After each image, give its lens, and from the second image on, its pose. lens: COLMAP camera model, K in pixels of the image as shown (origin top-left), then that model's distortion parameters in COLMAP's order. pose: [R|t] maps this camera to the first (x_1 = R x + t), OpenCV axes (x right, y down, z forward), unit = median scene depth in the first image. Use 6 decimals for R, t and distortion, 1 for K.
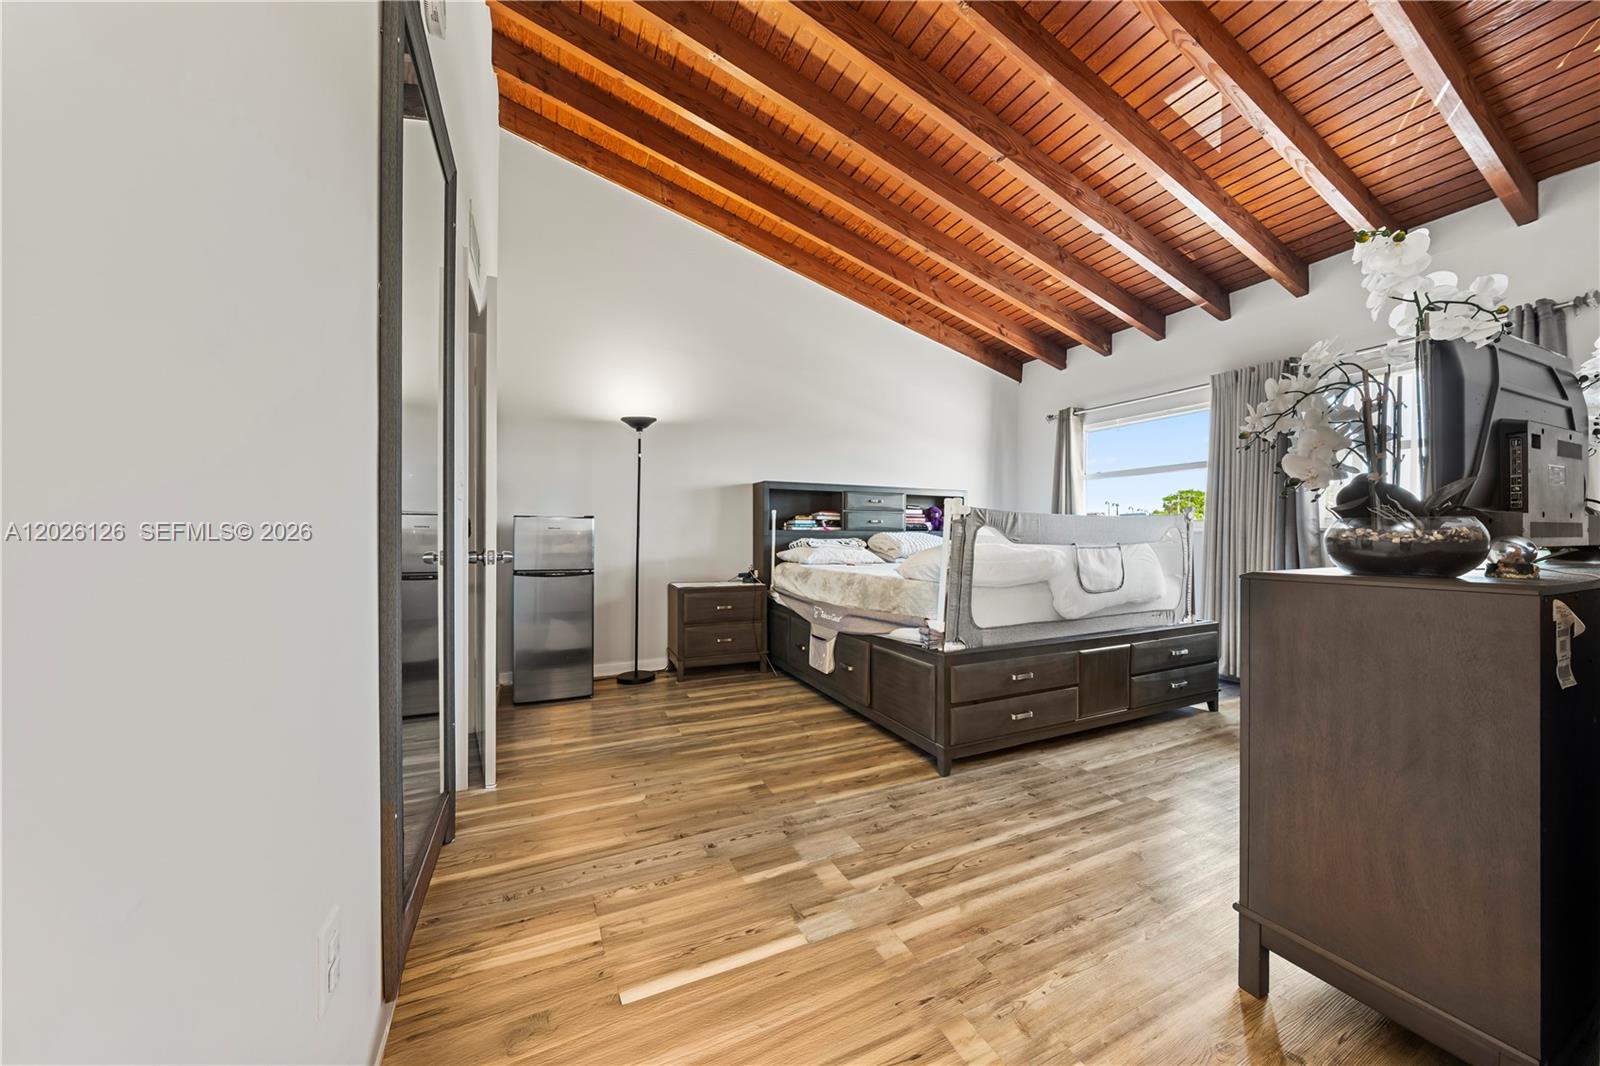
lens RADIAL K [[547.6, 0, 794.6], [0, 547.6, 533.9], [0, 0, 1]] dist [-0.011869, -0.000133]
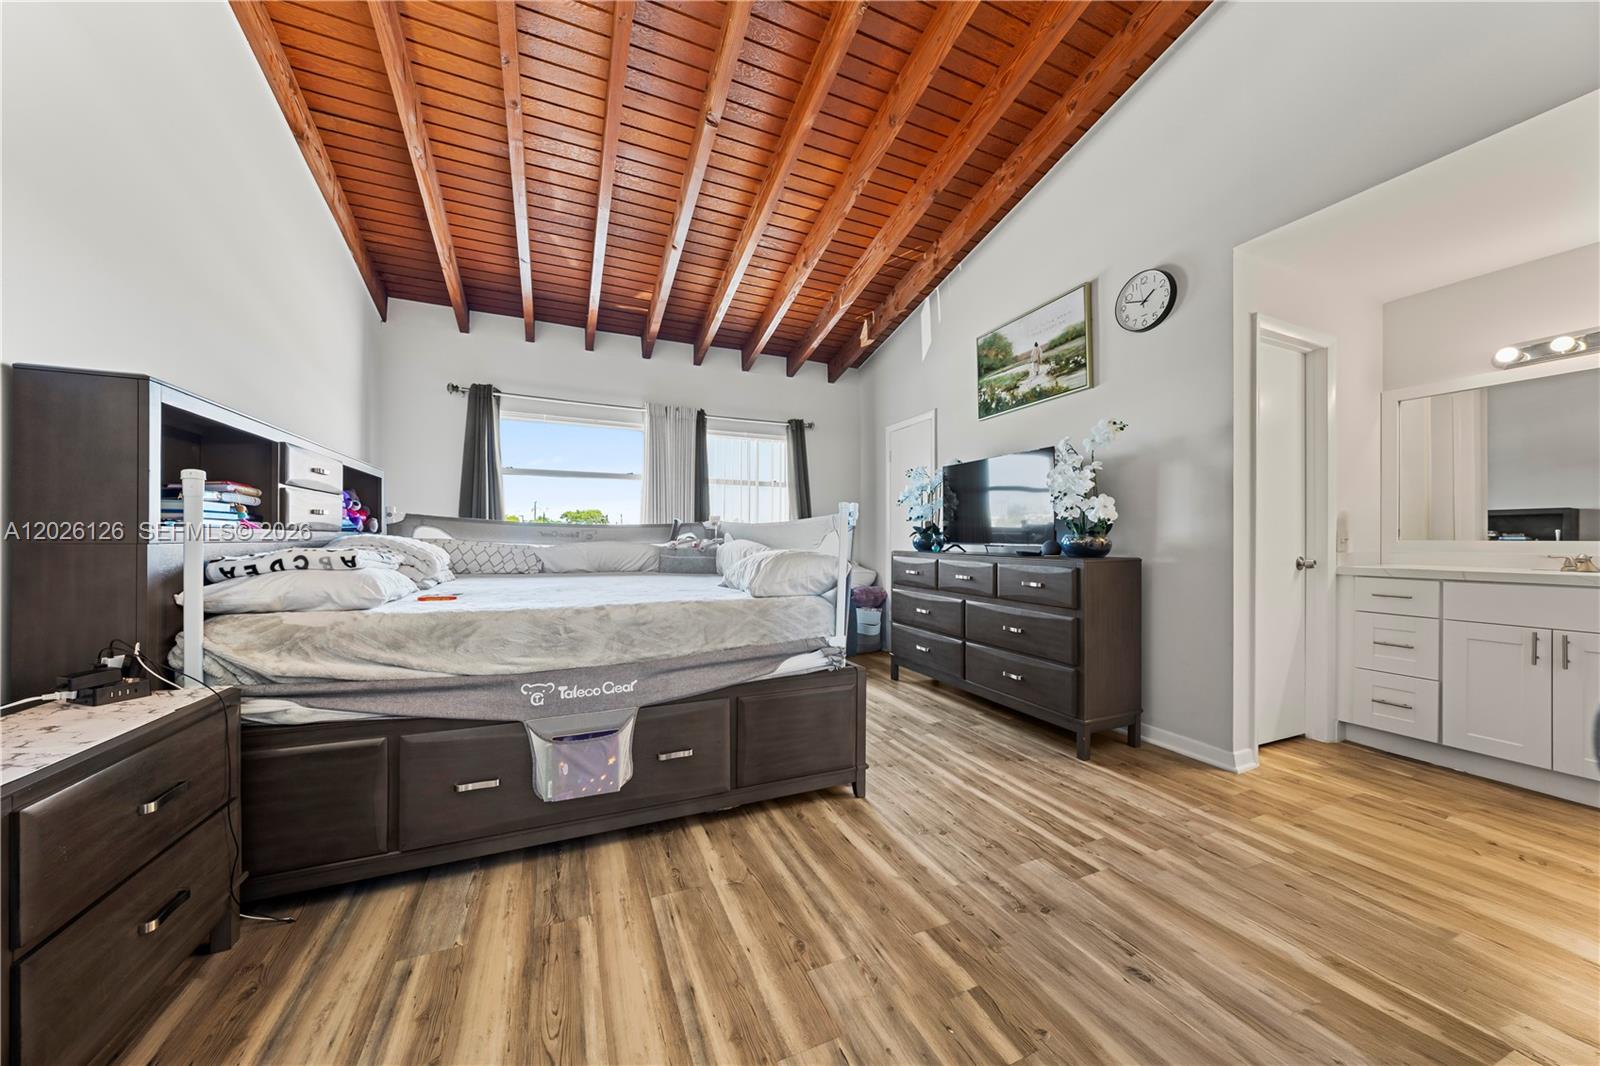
lens RADIAL K [[547.6, 0, 799.4], [0, 547.6, 539.0], [0, 0, 1]] dist [-0.011869, -0.000133]
pose [[0.015698, -0.004047, 0.999869, -0.597034], [0.001485, 0.999991, 0.004024, -0.002251], [-0.999876, 0.001422, 0.015704, 0.983513]]
